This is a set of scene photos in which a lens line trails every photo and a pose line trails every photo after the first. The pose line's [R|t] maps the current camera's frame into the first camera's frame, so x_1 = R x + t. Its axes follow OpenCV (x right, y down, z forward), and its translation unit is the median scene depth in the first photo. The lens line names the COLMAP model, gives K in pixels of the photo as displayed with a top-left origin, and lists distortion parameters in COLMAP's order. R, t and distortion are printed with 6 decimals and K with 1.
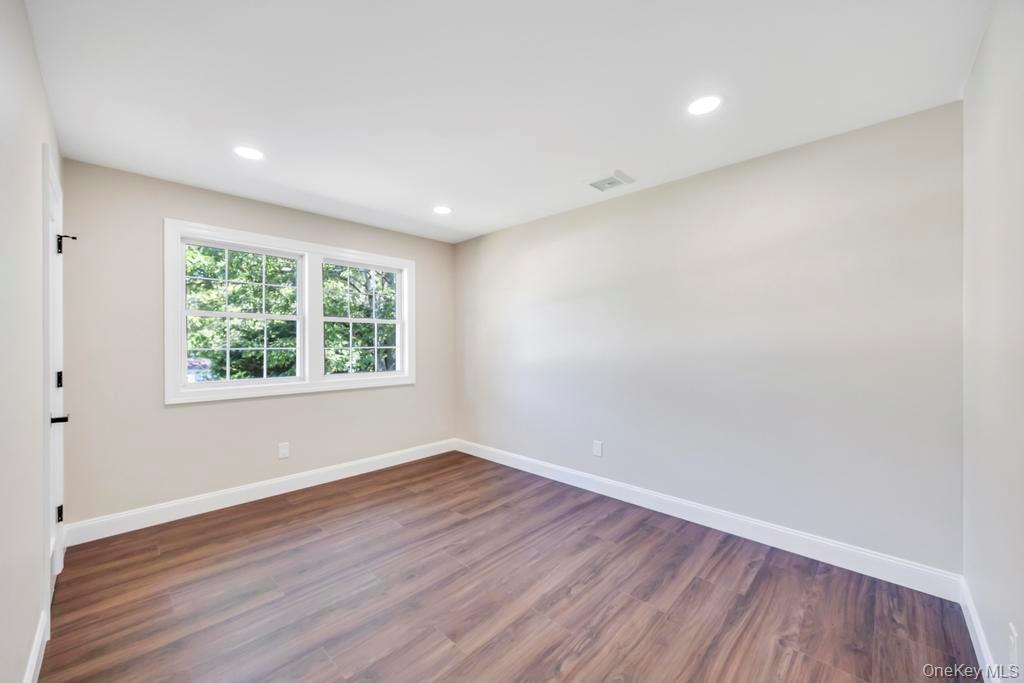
lens RADIAL K [[393.9, 0, 512.4], [0, 393.9, 339.0], [0, 0, 1]] dist [-0.002780, 0.000103]
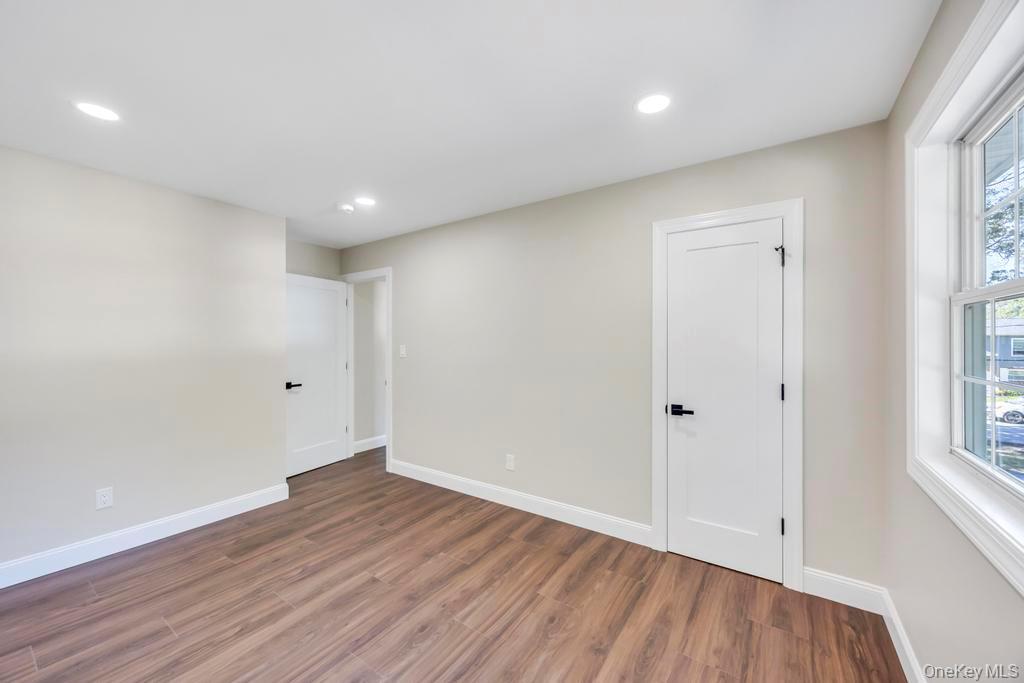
lens RADIAL K [[393.9, 0, 512.4], [0, 393.9, 339.0], [0, 0, 1]] dist [-0.002780, 0.000103]
pose [[-0.987161, 0.000843, -0.159725, -0.347549], [0.002976, 0.999910, -0.013119, -0.024795], [0.159700, -0.013426, -0.987074, 2.087506]]
